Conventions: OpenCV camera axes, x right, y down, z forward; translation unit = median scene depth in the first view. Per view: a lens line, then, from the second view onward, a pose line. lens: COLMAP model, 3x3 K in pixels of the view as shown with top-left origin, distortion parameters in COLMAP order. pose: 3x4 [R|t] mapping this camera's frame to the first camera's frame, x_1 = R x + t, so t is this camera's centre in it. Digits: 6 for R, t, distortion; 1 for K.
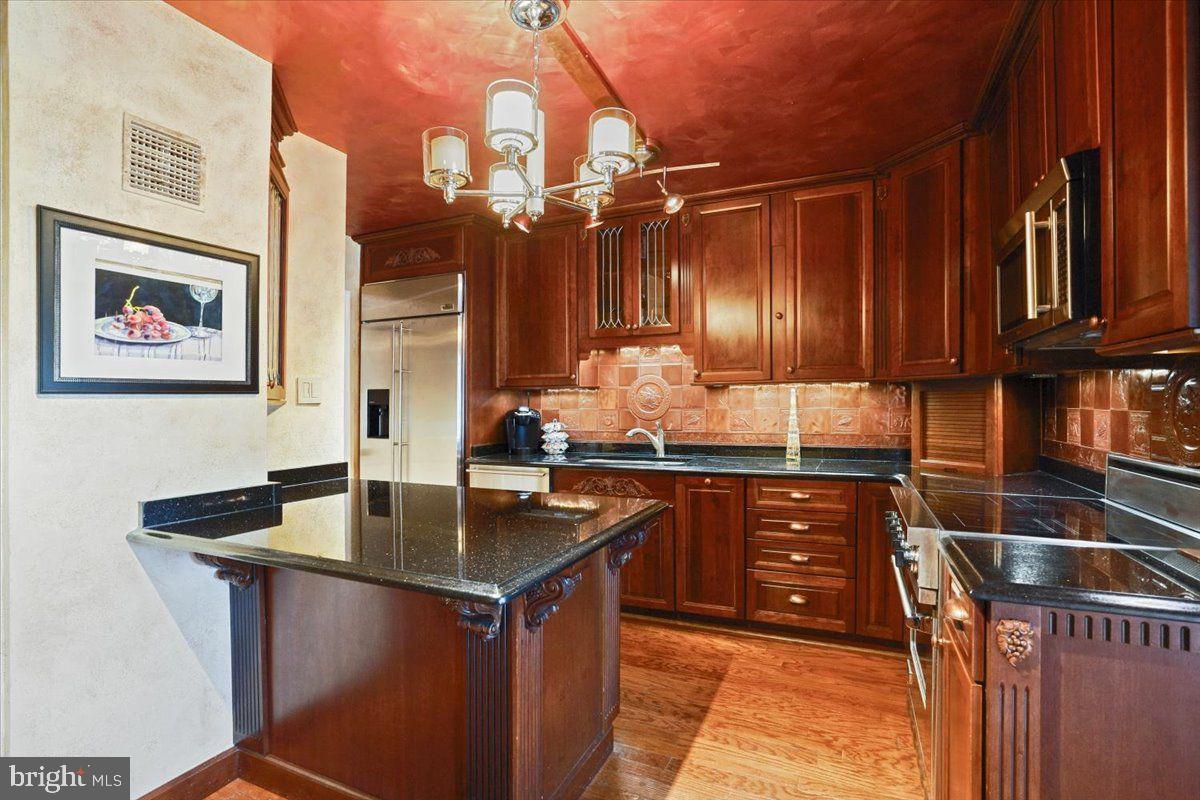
lens RADIAL K [[576.7, 0, 600.0], [0, 576.7, 400.0], [0, 0, 1]] dist [0.000335, 0.000582]
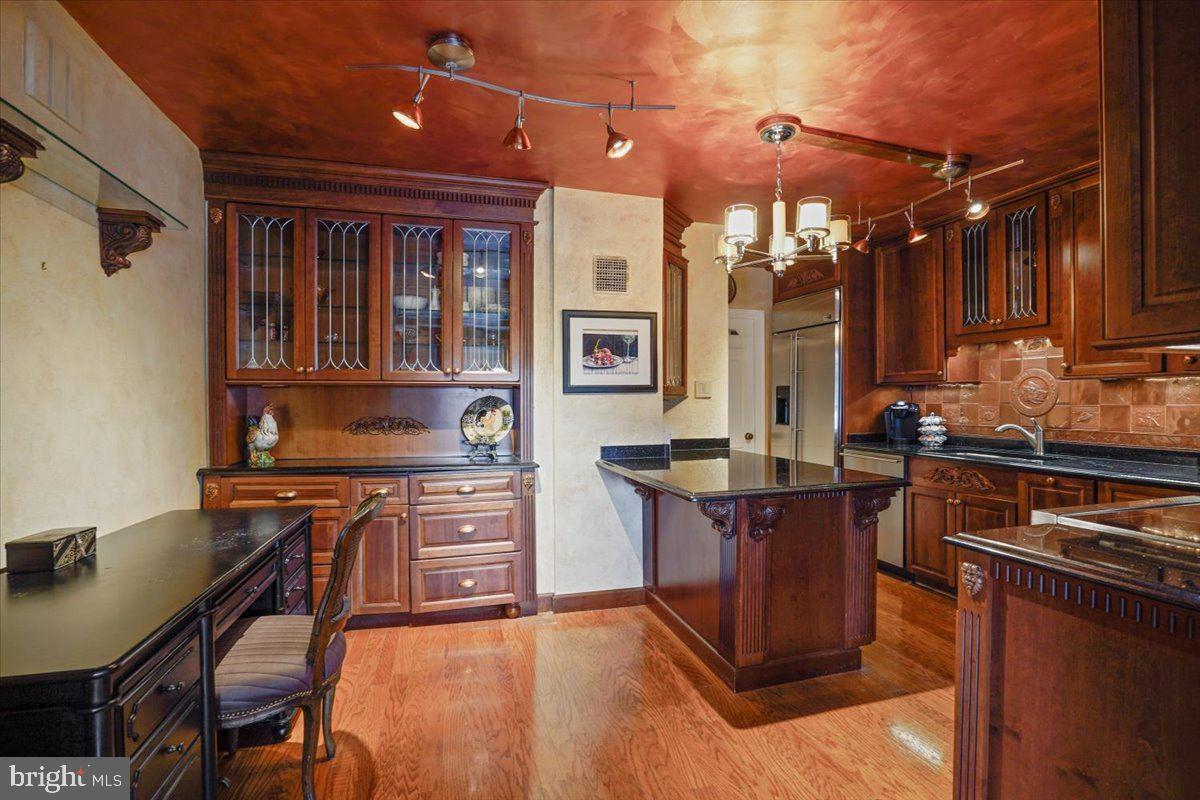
lens RADIAL K [[533.7, 0, 600.0], [0, 533.7, 400.0], [0, 0, 1]] dist [-0.000315, 0.000031]
pose [[0.673418, 0.007128, -0.739227, 0.262435], [0.001910, 0.999933, 0.011383, -0.002960], [0.739259, -0.009077, 0.673360, -0.116514]]
